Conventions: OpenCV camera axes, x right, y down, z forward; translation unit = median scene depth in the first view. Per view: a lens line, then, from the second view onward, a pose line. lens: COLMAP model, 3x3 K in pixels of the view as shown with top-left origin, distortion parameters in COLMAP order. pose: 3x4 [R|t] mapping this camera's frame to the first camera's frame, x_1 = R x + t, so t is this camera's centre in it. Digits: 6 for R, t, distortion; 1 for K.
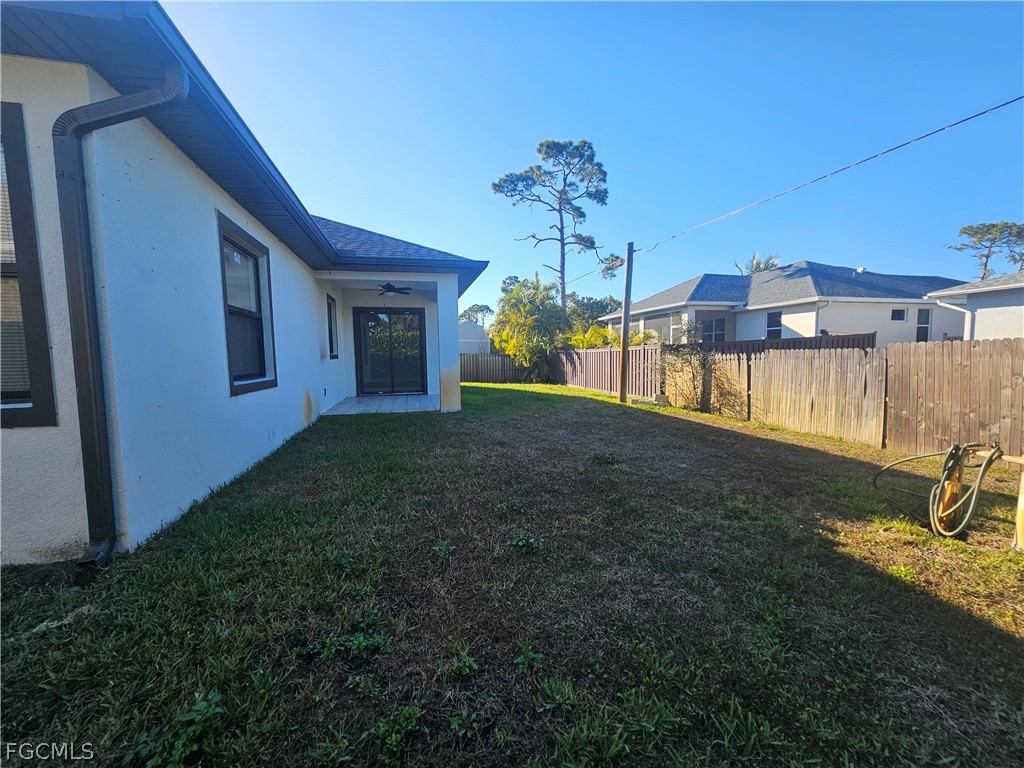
lens RADIAL K [[421.8, 0, 518.9], [0, 421.8, 382.3], [0, 0, 1]] dist [0.000230, 0.000052]
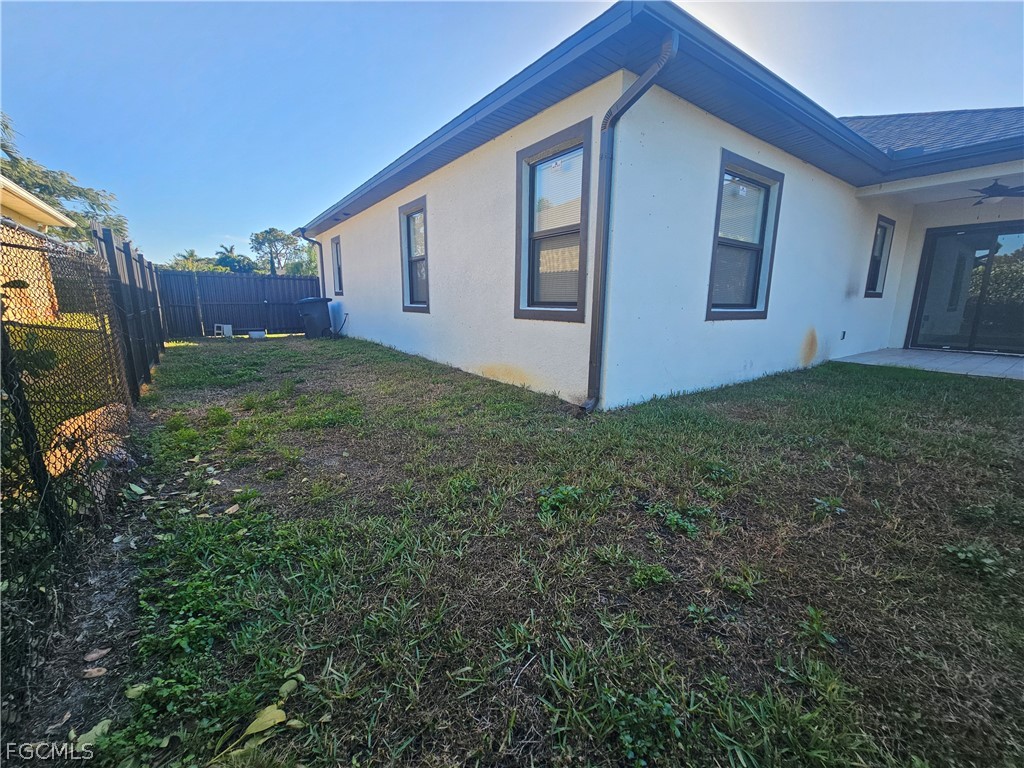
lens RADIAL K [[422.0, 0, 499.1], [0, 422.0, 388.2], [0, 0, 1]] dist [-0.001631, -0.000385]
pose [[0.351659, 0.204339, -0.913554, 0.095599], [-0.076013, 0.978896, 0.189694, 0.018094], [0.933037, 0.002735, 0.359770, 0.028713]]
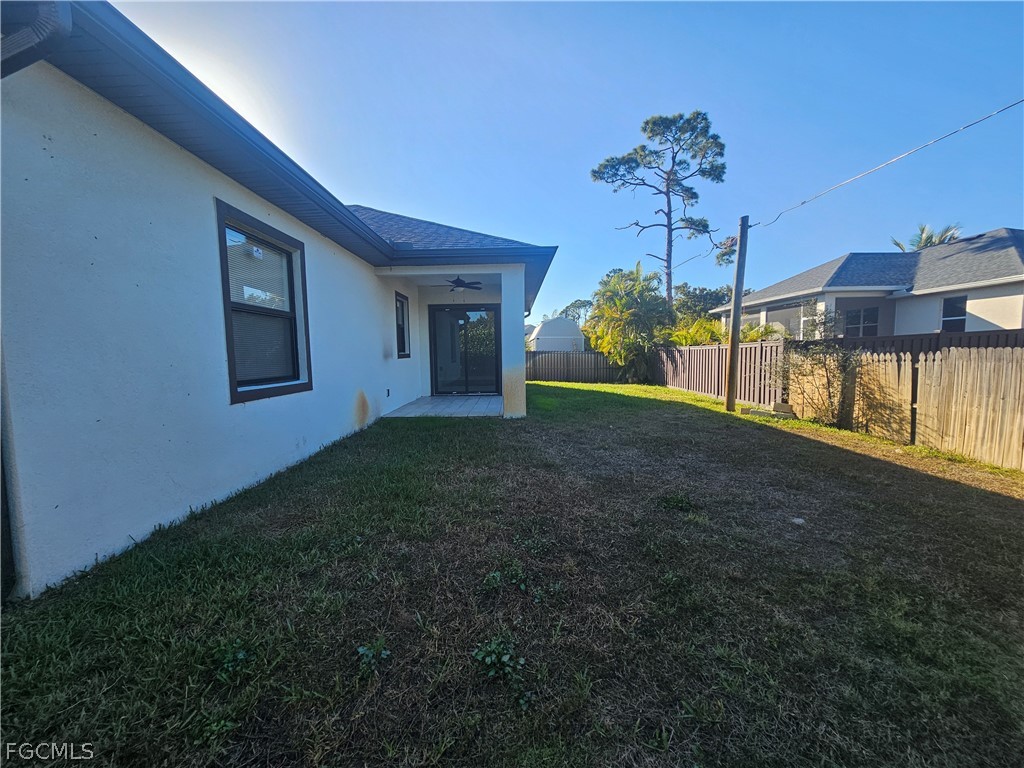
lens RADIAL K [[421.8, 0, 518.9], [0, 421.8, 382.3], [0, 0, 1]] dist [0.000230, 0.000052]
pose [[0.968915, 0.018092, -0.246731, 0.063971], [-0.015880, 0.999814, 0.010953, -0.015056], [0.246883, -0.006695, 0.969022, 0.127086]]
